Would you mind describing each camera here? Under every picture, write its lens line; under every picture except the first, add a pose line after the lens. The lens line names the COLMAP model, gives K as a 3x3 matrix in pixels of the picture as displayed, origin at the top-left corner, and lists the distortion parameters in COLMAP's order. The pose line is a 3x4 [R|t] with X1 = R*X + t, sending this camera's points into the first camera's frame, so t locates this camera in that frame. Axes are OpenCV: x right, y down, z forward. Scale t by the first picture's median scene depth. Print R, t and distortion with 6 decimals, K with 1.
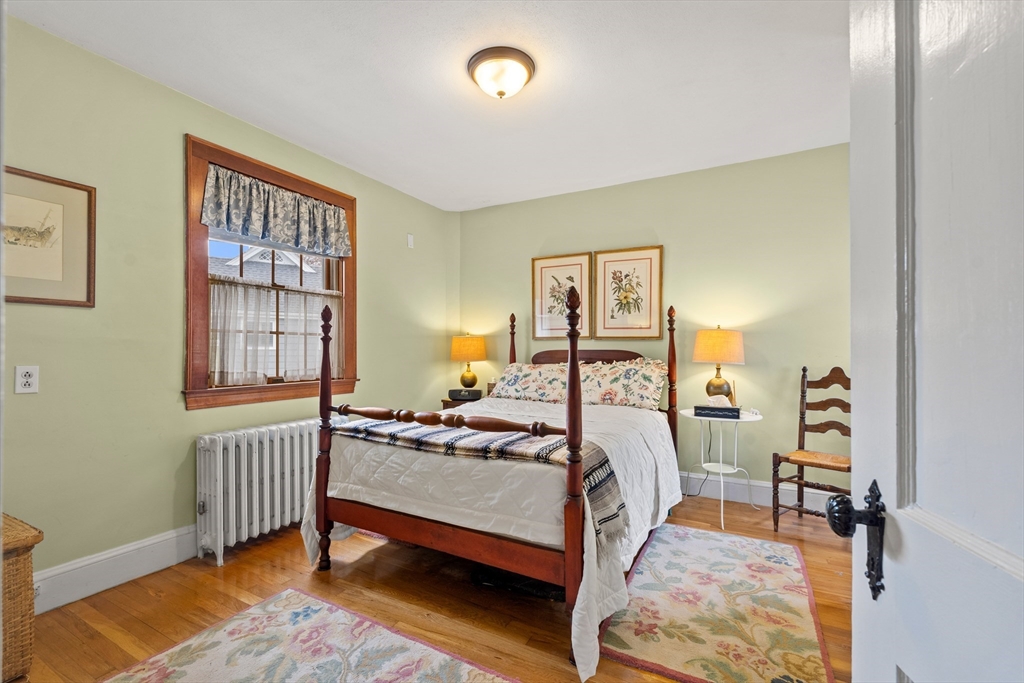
lens RADIAL K [[453.2, 0, 506.9], [0, 453.2, 349.8], [0, 0, 1]] dist [-0.009045, 0.002242]
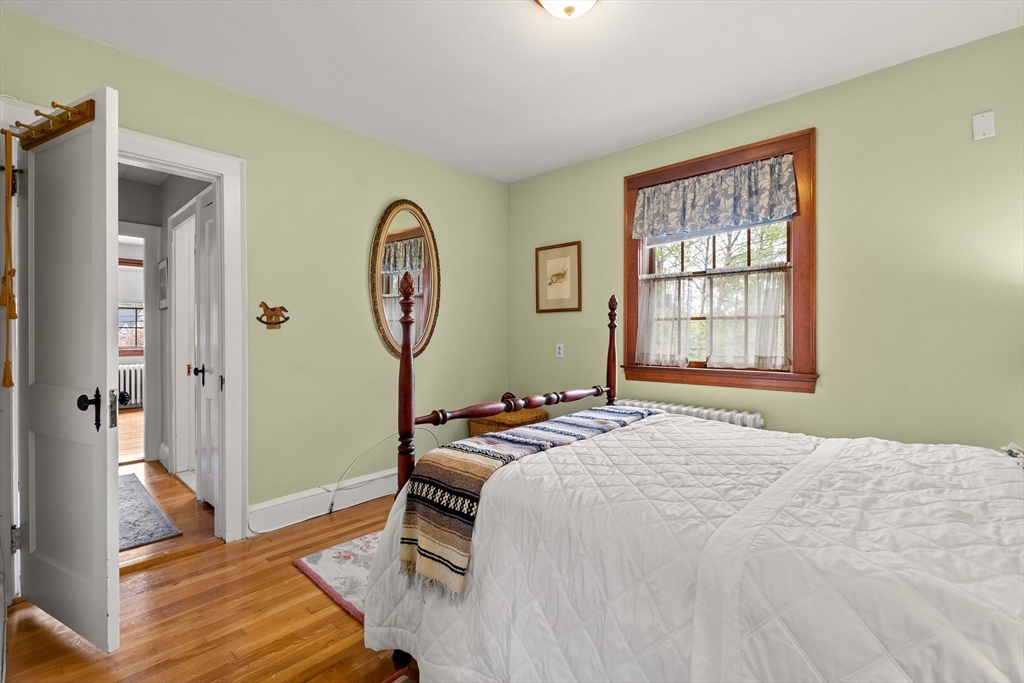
lens RADIAL K [[453.2, 0, 513.1], [0, 453.2, 339.8], [0, 0, 1]] dist [-0.009045, 0.002242]
pose [[-0.234424, 0.010618, -0.972077, 0.661651], [0.003763, 0.999943, 0.010015, -0.001634], [0.972127, -0.001310, -0.234450, 0.930931]]
